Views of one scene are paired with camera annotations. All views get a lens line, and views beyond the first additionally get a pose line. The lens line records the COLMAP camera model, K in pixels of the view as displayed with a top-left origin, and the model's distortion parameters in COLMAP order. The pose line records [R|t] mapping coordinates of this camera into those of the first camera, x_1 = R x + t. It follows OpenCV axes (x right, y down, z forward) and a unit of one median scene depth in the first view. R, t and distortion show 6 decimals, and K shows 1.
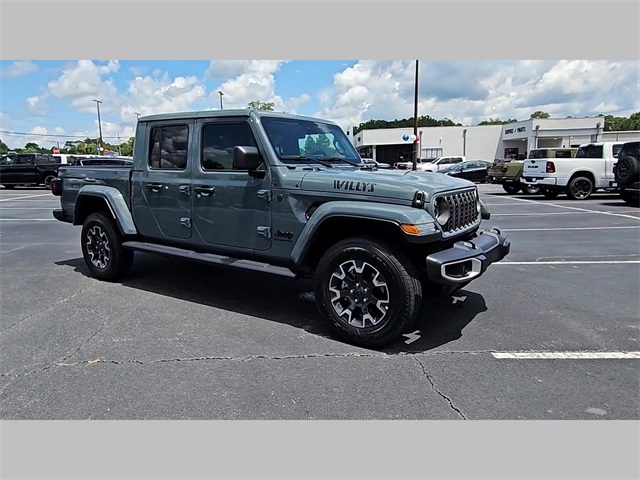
lens RADIAL K [[438.0, 0, 301.0], [0, 438.0, 240.4], [0, 0, 1]] dist [0.006599, -0.005696]
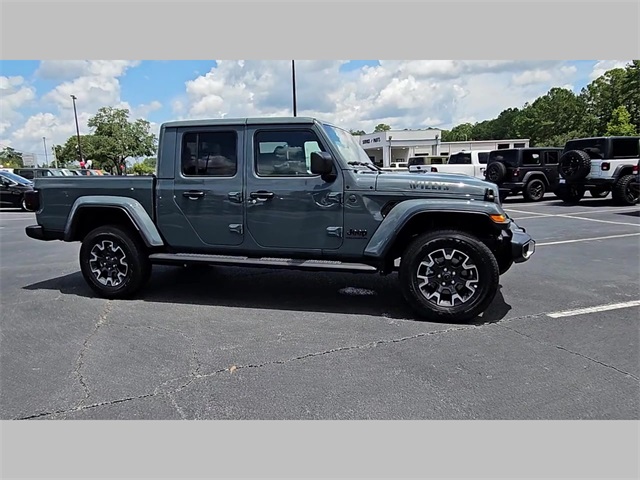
lens RADIAL K [[442.4, 0, 303.2], [0, 442.4, 241.0], [0, 0, 1]] dist [0.004625, -0.002648]
pose [[0.950108, -0.062570, 0.305581, -0.448380], [0.068966, 0.997567, -0.010168, 0.008095], [-0.304201, 0.030736, 0.952112, -0.004638]]
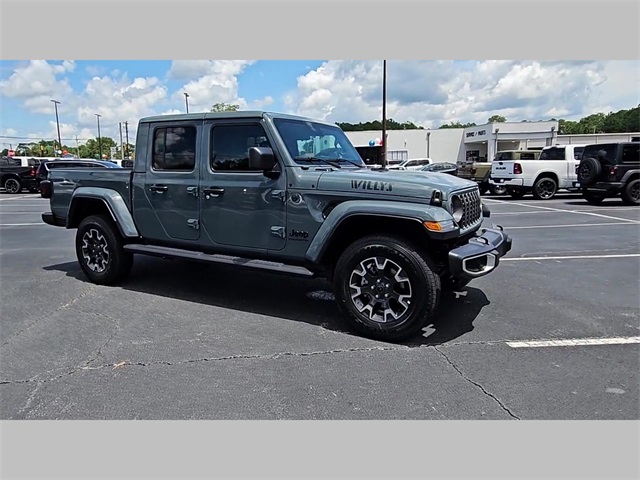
lens RADIAL K [[439.4, 0, 301.0], [0, 439.4, 240.6], [0, 0, 1]] dist [0.004349, -0.000368]
pose [[0.996942, -0.015171, 0.076659, -0.101153], [0.015618, 0.999864, -0.005235, 0.006519], [-0.076569, 0.006416, 0.997044, -0.015924]]
